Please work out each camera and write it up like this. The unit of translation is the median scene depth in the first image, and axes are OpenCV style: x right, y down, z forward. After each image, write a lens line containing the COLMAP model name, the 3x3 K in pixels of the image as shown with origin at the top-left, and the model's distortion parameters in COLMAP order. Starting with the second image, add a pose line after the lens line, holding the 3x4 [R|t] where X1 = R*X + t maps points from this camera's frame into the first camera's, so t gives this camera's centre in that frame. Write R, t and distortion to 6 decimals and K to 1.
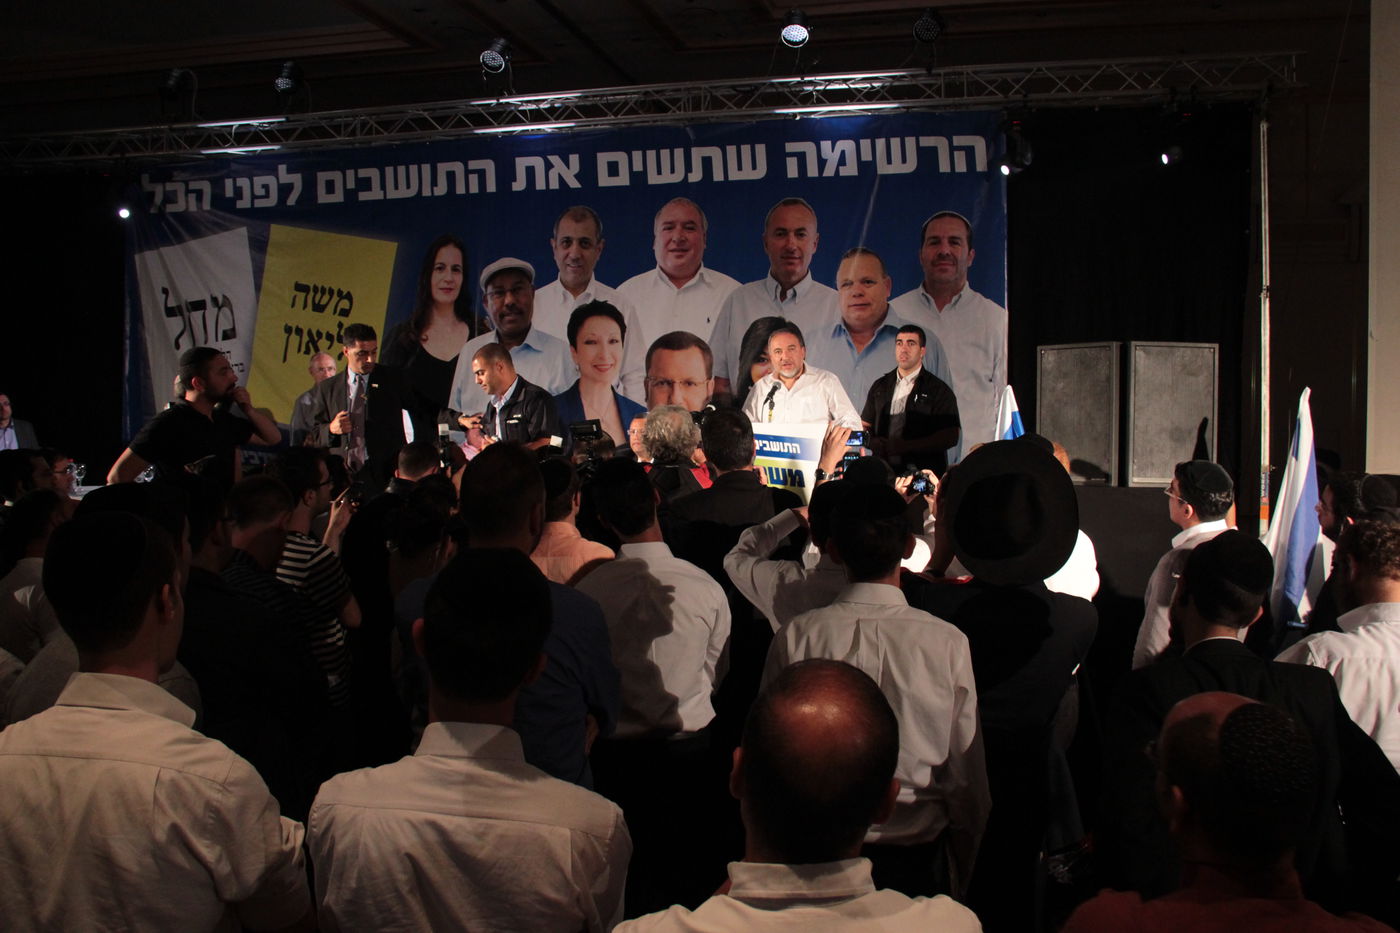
lens RADIAL K [[1167.5, 0, 707.2], [0, 1167.5, 459.4], [0, 0, 1]] dist [-0.191359, 0.159577]
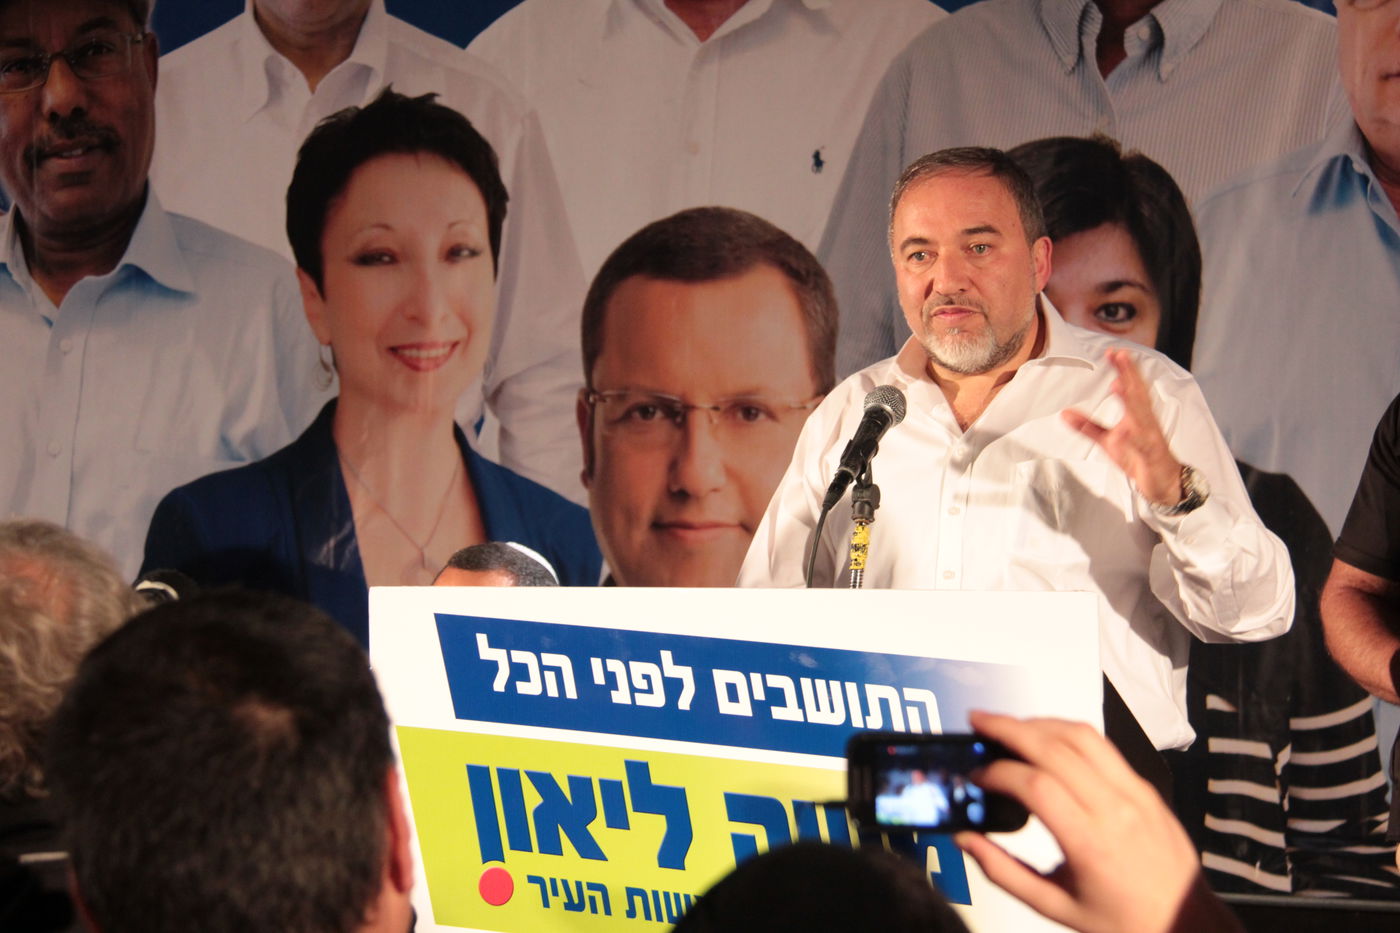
lens RADIAL K [[3512.0, 0, 751.6], [0, 3512.0, 462.0], [0, 0, 1]] dist [0.586549, 0.629261]
pose [[0.992893, -0.015552, -0.117994, 0.075223], [0.009307, 0.998535, -0.053295, -0.012843], [0.118650, 0.051818, 0.991583, 0.234596]]
